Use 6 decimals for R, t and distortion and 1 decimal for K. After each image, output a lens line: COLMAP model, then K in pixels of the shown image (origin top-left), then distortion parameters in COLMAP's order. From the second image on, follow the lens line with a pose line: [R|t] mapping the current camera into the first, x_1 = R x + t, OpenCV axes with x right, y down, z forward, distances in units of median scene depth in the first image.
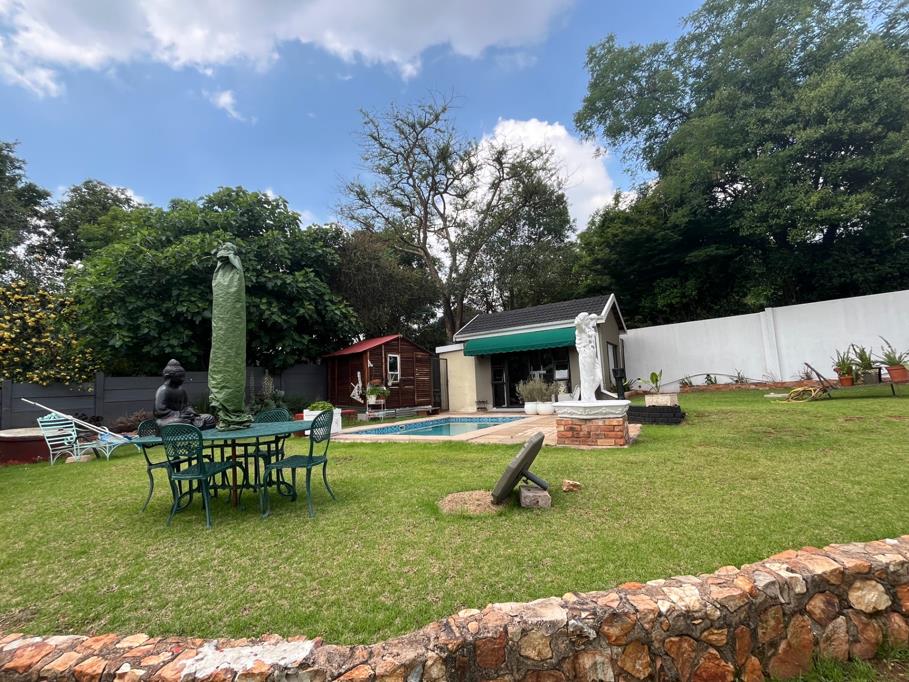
lens RADIAL K [[412.9, 0, 454.5], [0, 412.9, 341.0], [0, 0, 1]] dist [-0.000135, 0.000009]
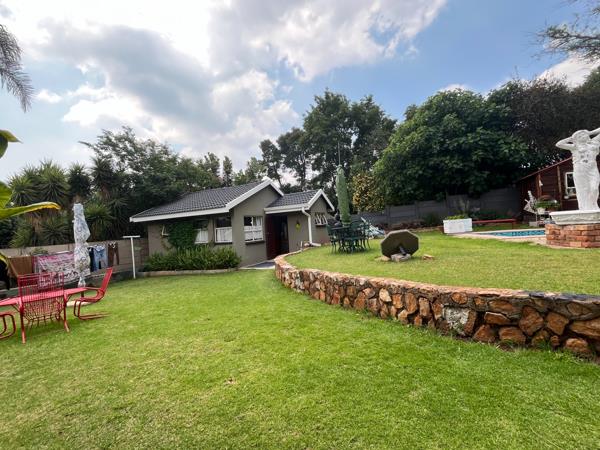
lens RADIAL K [[241.4, 0, 297.8], [0, 241.4, 224.2], [0, 0, 1]] dist [-0.000924, -0.000088]
pose [[0.349844, 0.005490, -0.936792, 0.289205], [0.165894, 0.983816, 0.067719, 0.004060], [0.922003, -0.179099, 0.343271, 0.016382]]
